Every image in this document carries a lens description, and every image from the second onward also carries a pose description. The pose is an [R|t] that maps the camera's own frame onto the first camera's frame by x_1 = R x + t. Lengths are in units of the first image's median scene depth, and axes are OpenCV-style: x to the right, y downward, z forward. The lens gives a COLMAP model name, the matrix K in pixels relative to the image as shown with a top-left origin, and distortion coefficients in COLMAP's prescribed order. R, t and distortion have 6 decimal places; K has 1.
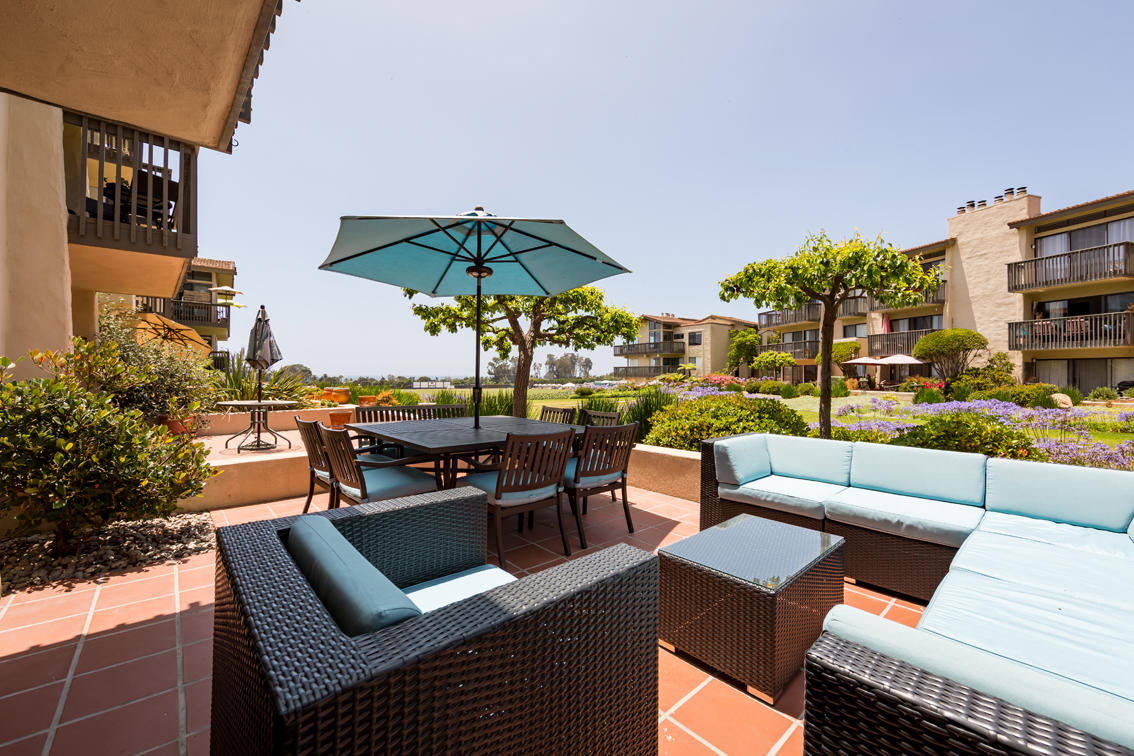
lens RADIAL K [[450.6, 0, 571.6], [0, 450.6, 373.8], [0, 0, 1]] dist [-0.000439, -0.000093]
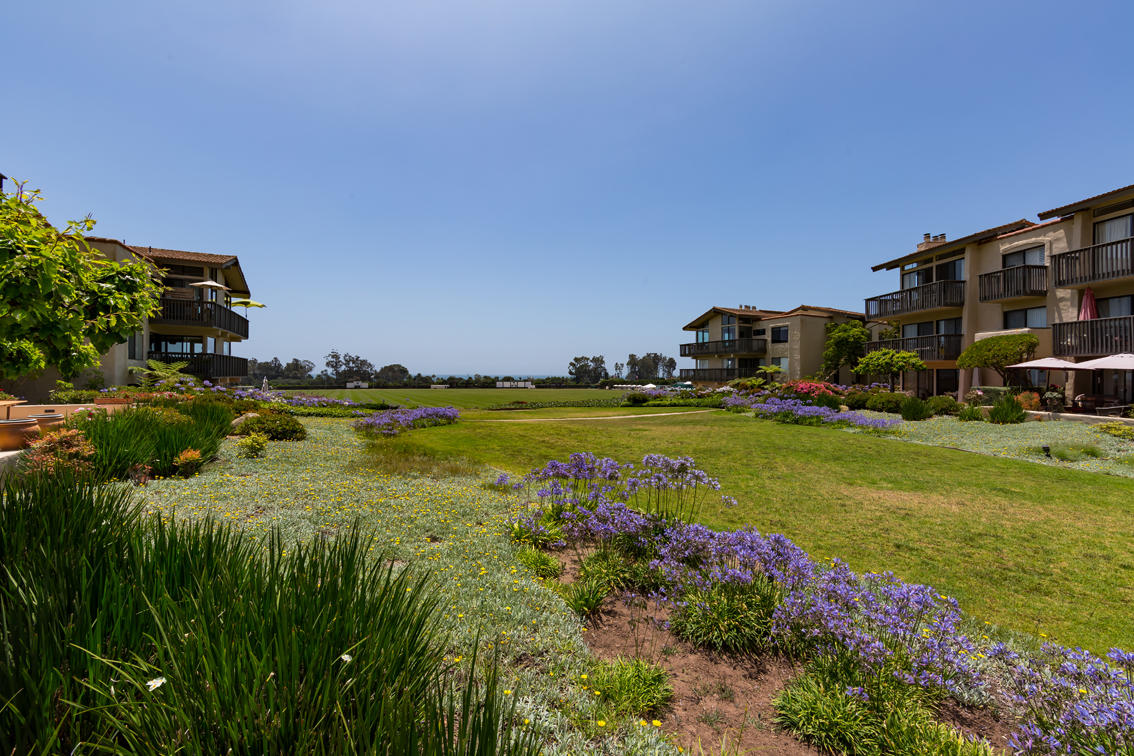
lens RADIAL K [[447.2, 0, 572.1], [0, 447.2, 372.6], [0, 0, 1]] dist [-0.000551, -0.000278]
pose [[0.981785, 0.004426, -0.189944, 0.063235], [-0.004874, 0.999986, -0.001894, -0.006950], [0.189933, 0.002785, 0.981793, 0.146945]]
